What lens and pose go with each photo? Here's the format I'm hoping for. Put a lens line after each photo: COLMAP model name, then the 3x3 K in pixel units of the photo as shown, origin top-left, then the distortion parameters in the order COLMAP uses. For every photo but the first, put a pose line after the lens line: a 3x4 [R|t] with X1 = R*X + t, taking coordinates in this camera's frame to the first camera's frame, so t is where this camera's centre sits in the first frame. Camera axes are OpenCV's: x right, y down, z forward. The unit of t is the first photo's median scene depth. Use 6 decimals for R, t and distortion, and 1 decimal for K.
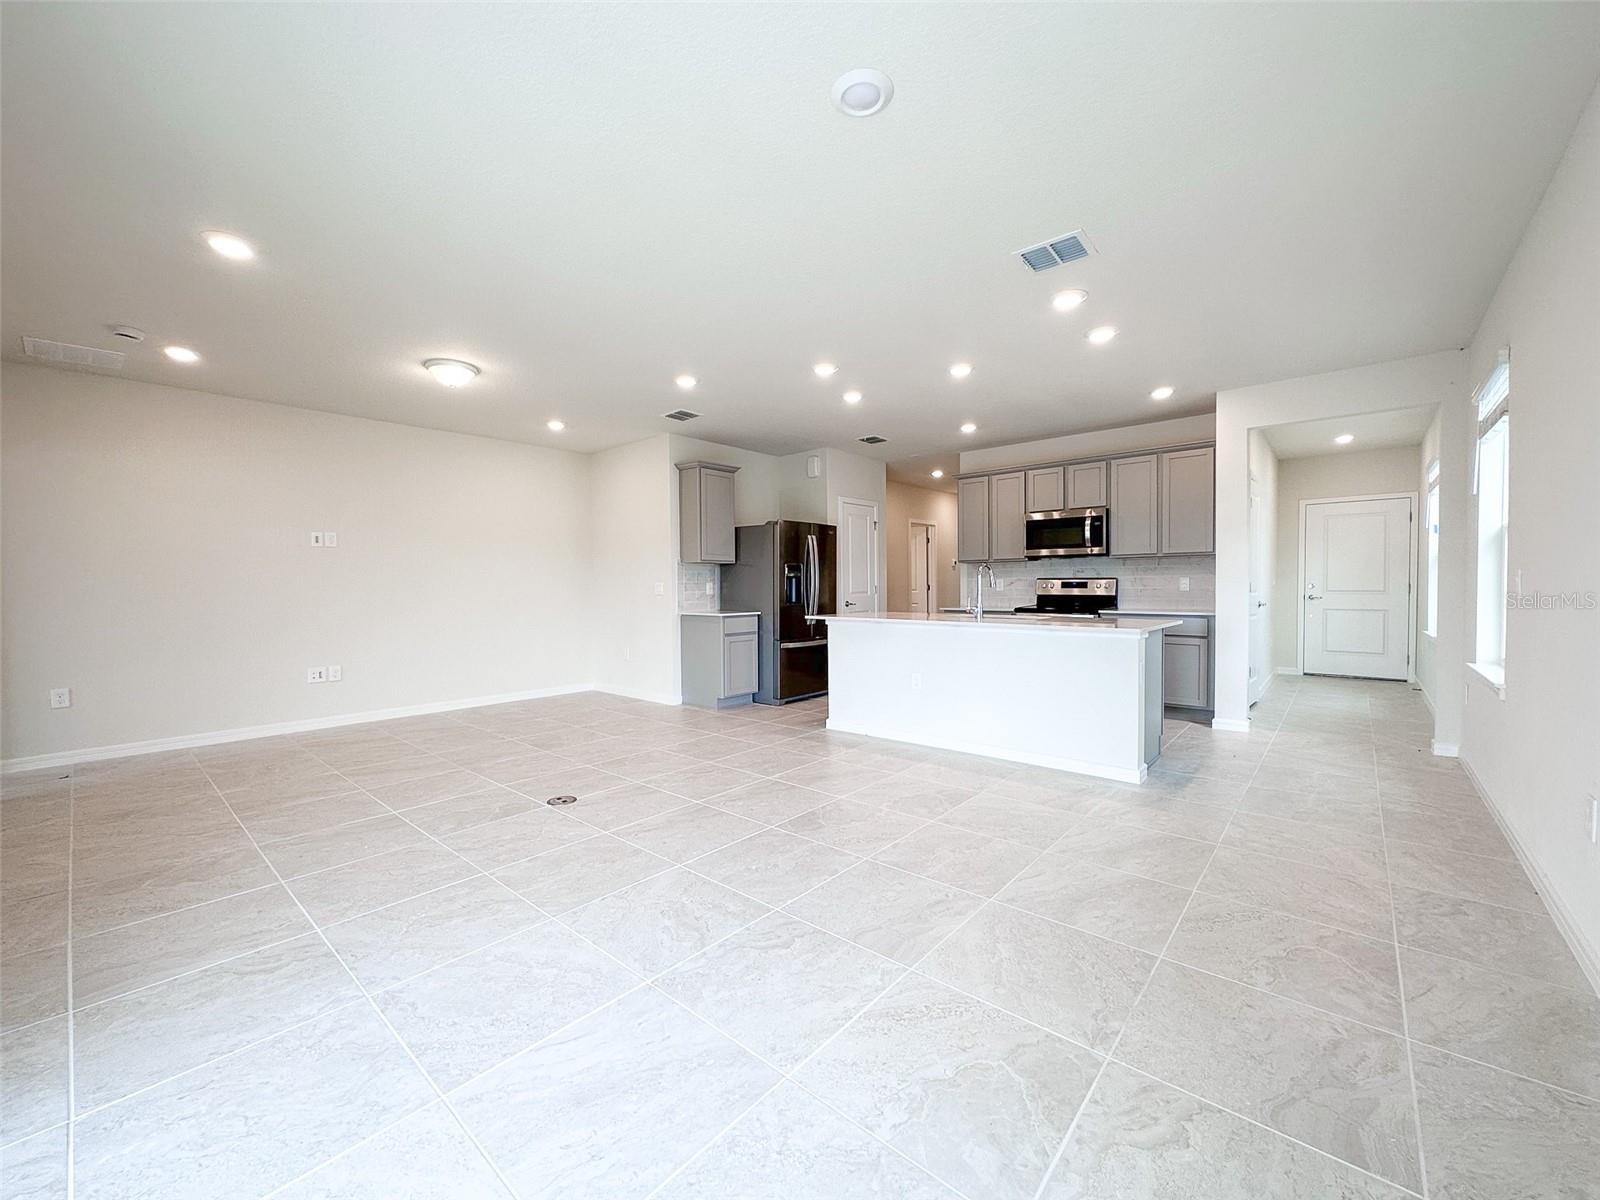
lens RADIAL K [[633.2, 0, 802.8], [0, 633.2, 601.7], [0, 0, 1]] dist [-0.000504, -0.000736]
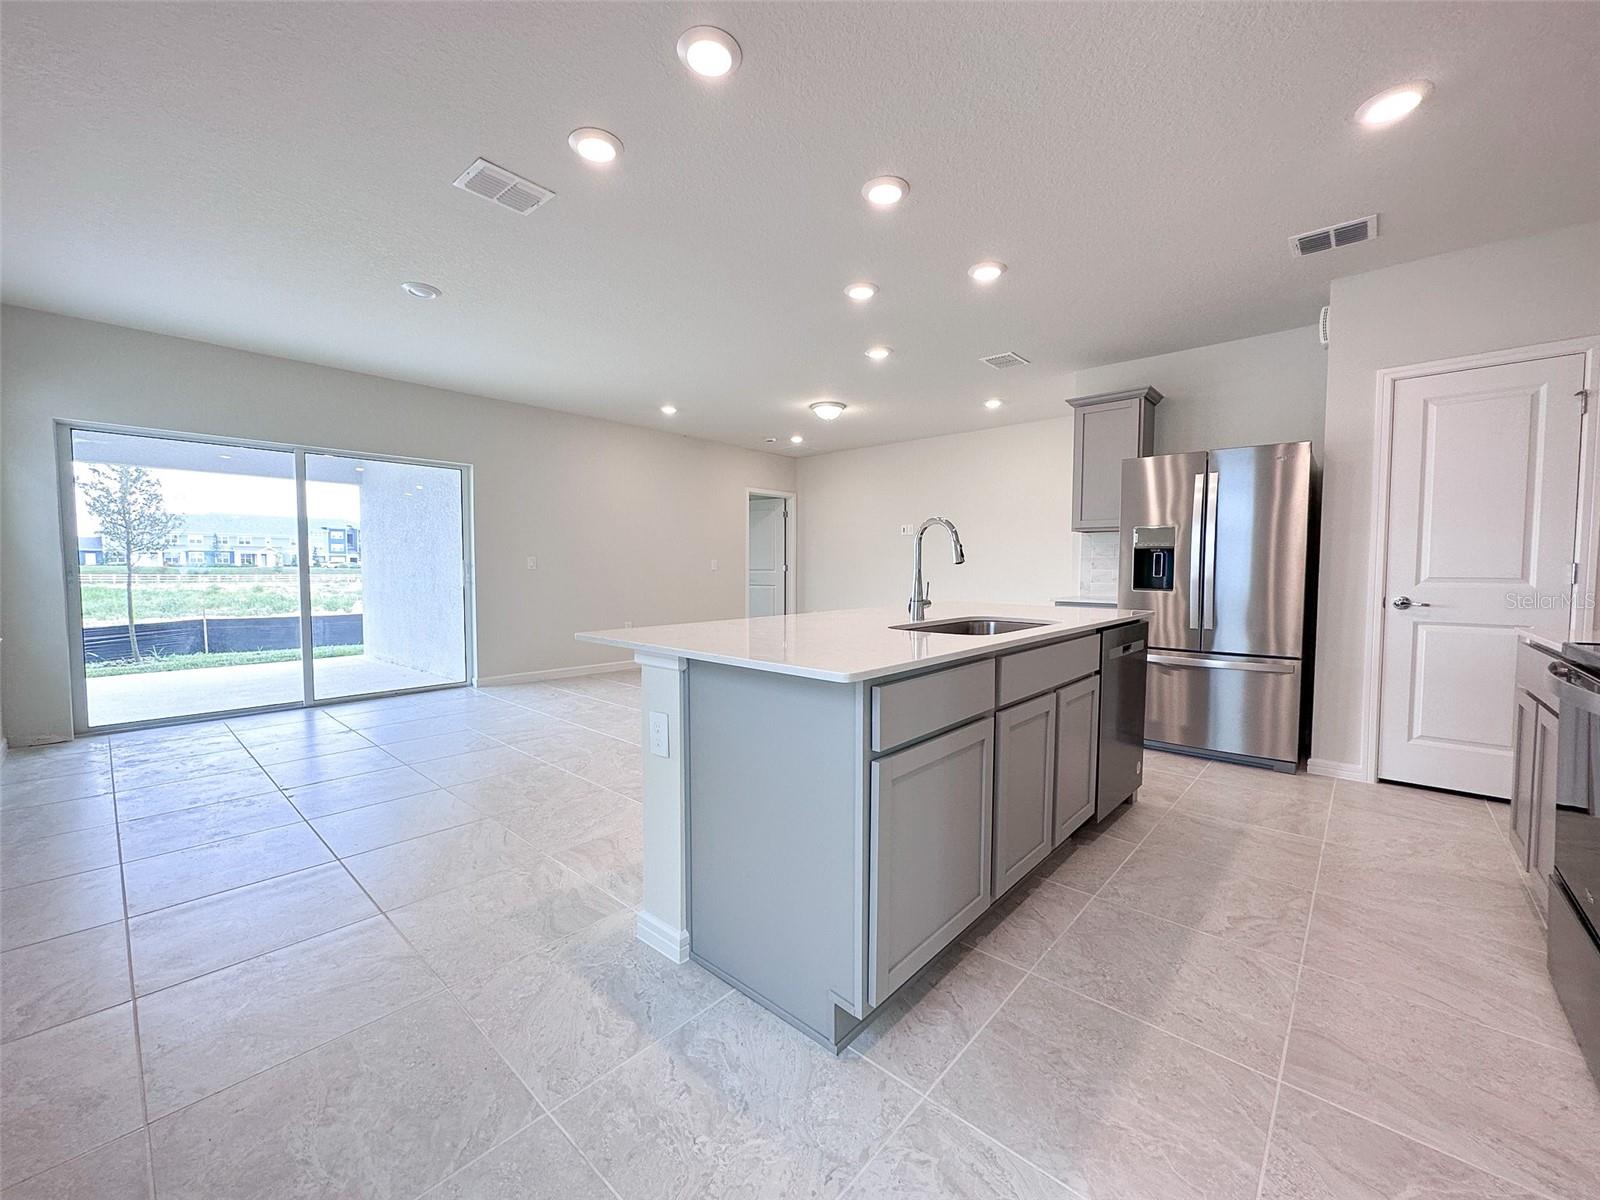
lens RADIAL K [[633.2, 0, 800.5], [0, 633.2, 604.0], [0, 0, 1]] dist [-0.000504, -0.000736]
pose [[-0.018215, 0.066363, -0.997629, 0.647663], [-0.027380, 0.997387, 0.066847, -0.017397], [0.999459, 0.028533, -0.016350, 0.709210]]
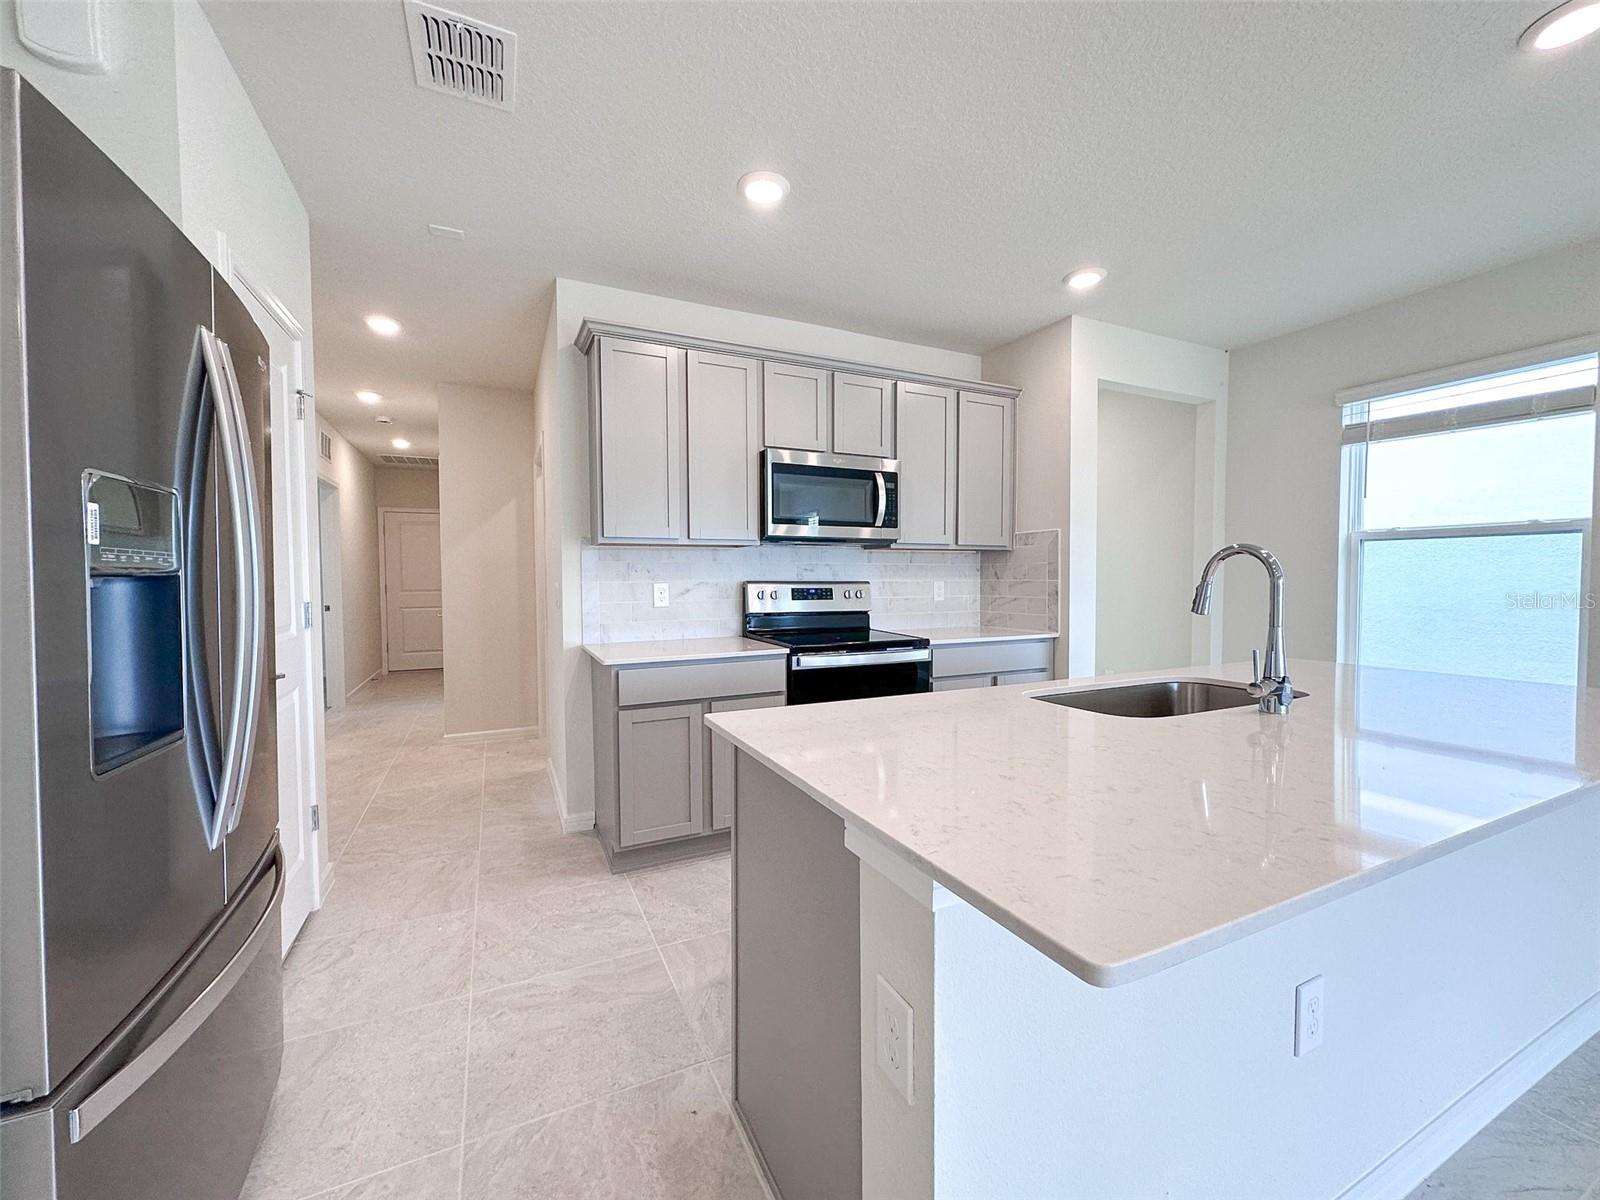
lens RADIAL K [[633.2, 0, 799.1], [0, 633.2, 597.8], [0, 0, 1]] dist [-0.000504, -0.000736]
pose [[0.401093, -0.021980, 0.915773, -0.089330], [0.024515, 0.999612, 0.013255, -0.033169], [-0.915709, 0.017134, 0.401477, 0.853943]]
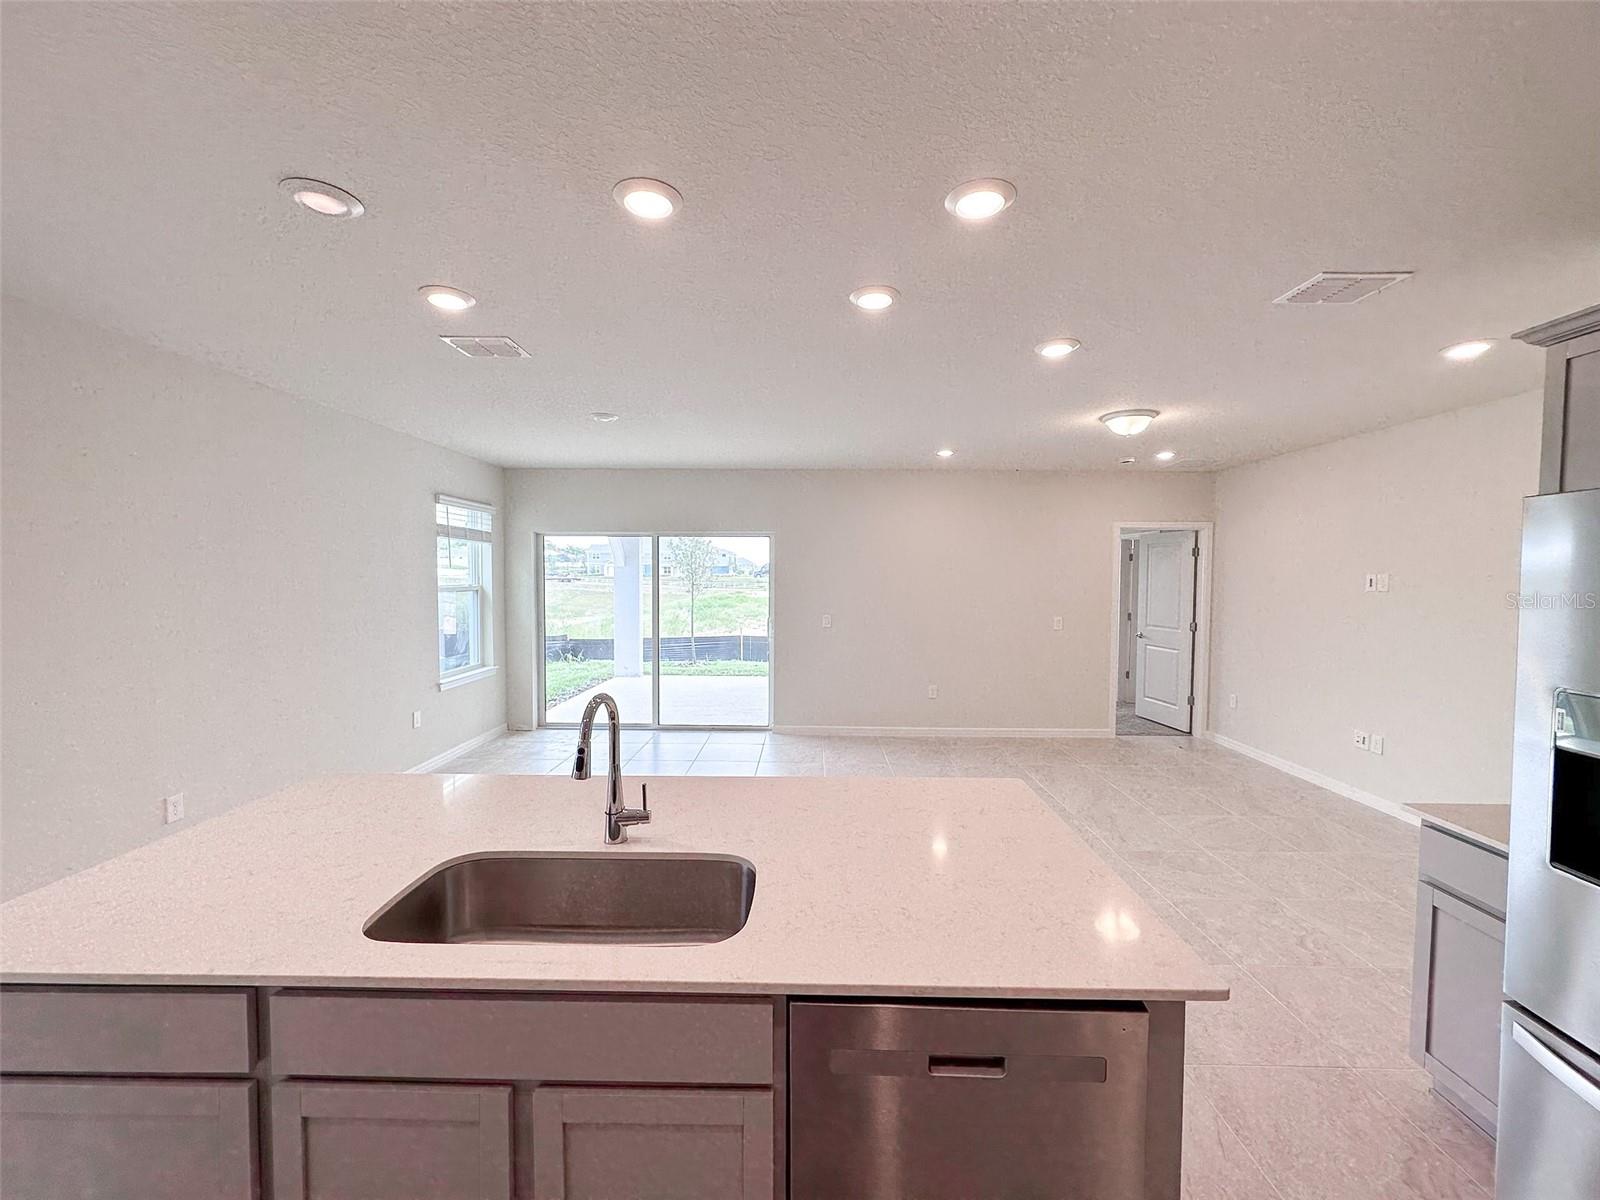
lens RADIAL K [[633.2, 0, 803.1], [0, 633.2, 596.1], [0, 0, 1]] dist [-0.000504, -0.000736]
pose [[-0.764789, 0.024704, -0.643807, 0.330566], [-0.016353, 0.998198, 0.057729, -0.105995], [0.644073, 0.054678, -0.763007, 1.042849]]
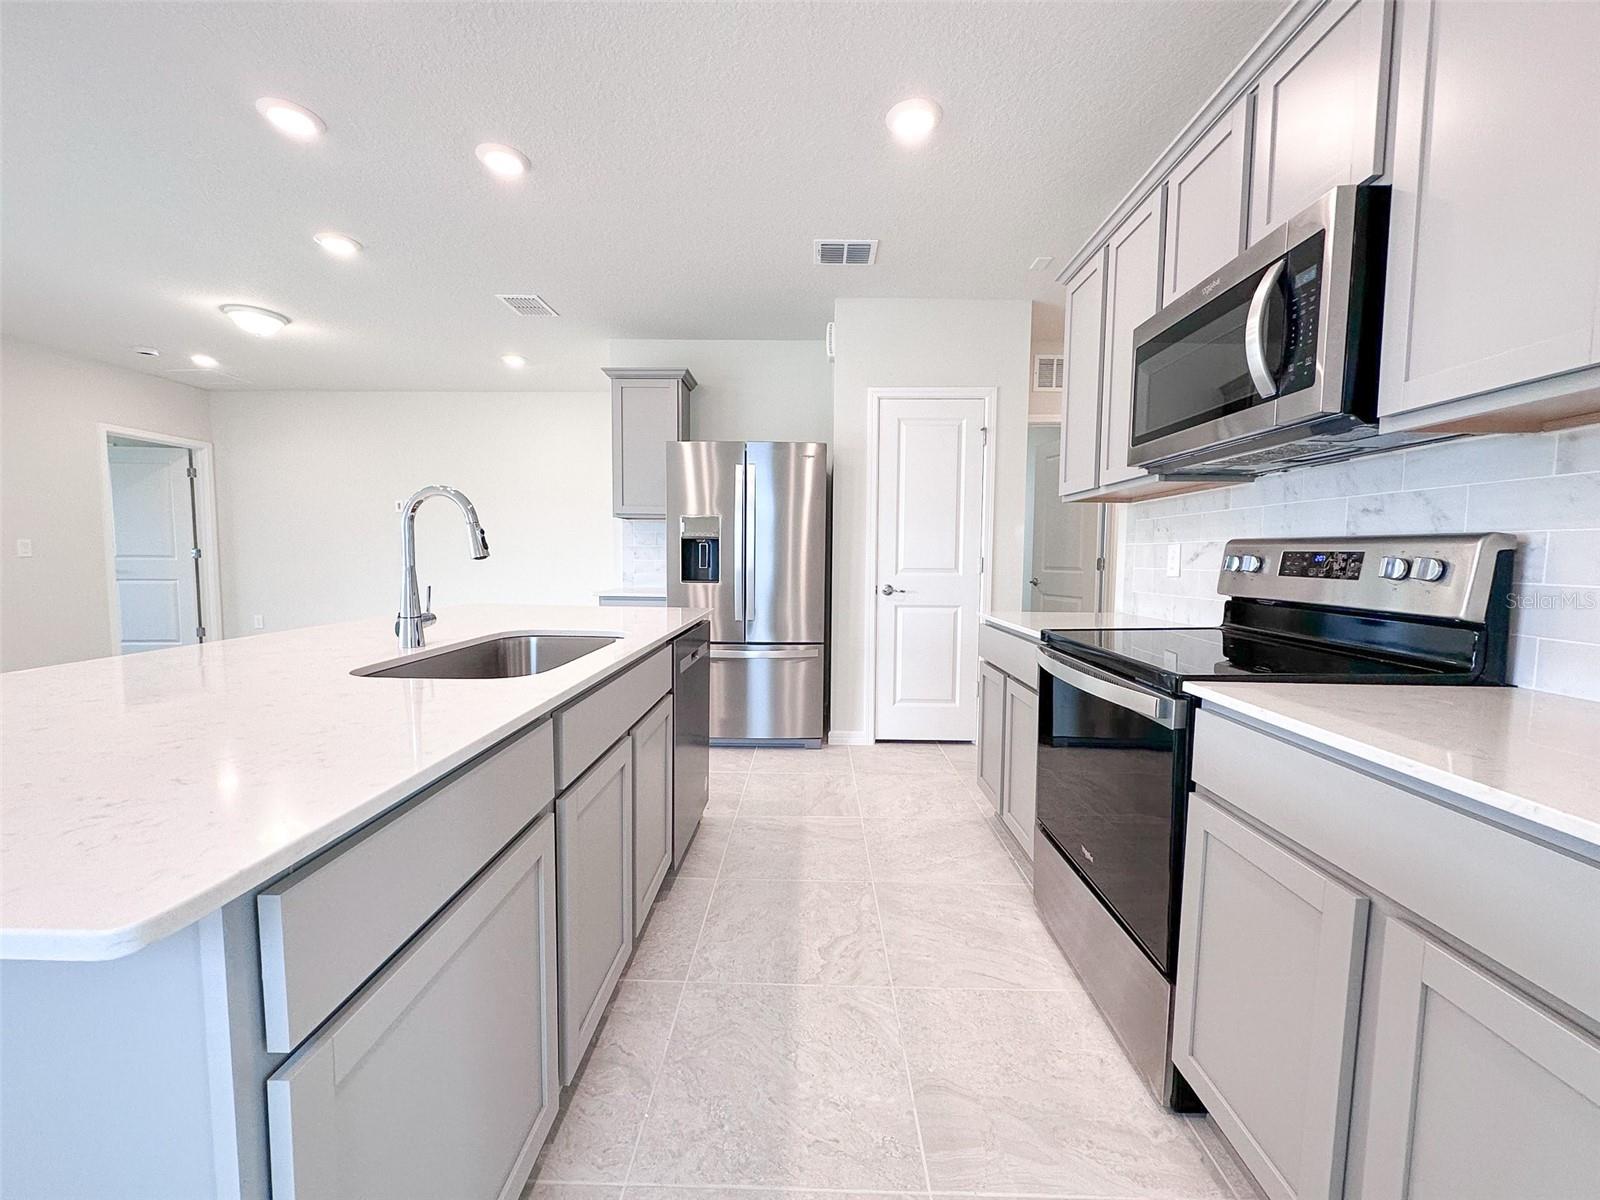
lens RADIAL K [[633.2, 0, 798.7], [0, 633.2, 598.5], [0, 0, 1]] dist [-0.000504, -0.000736]
pose [[0.640836, 0.068081, -0.764653, 0.529910], [-0.034963, 0.997615, 0.059521, -0.022523], [0.766881, -0.011409, 0.641688, 0.734957]]
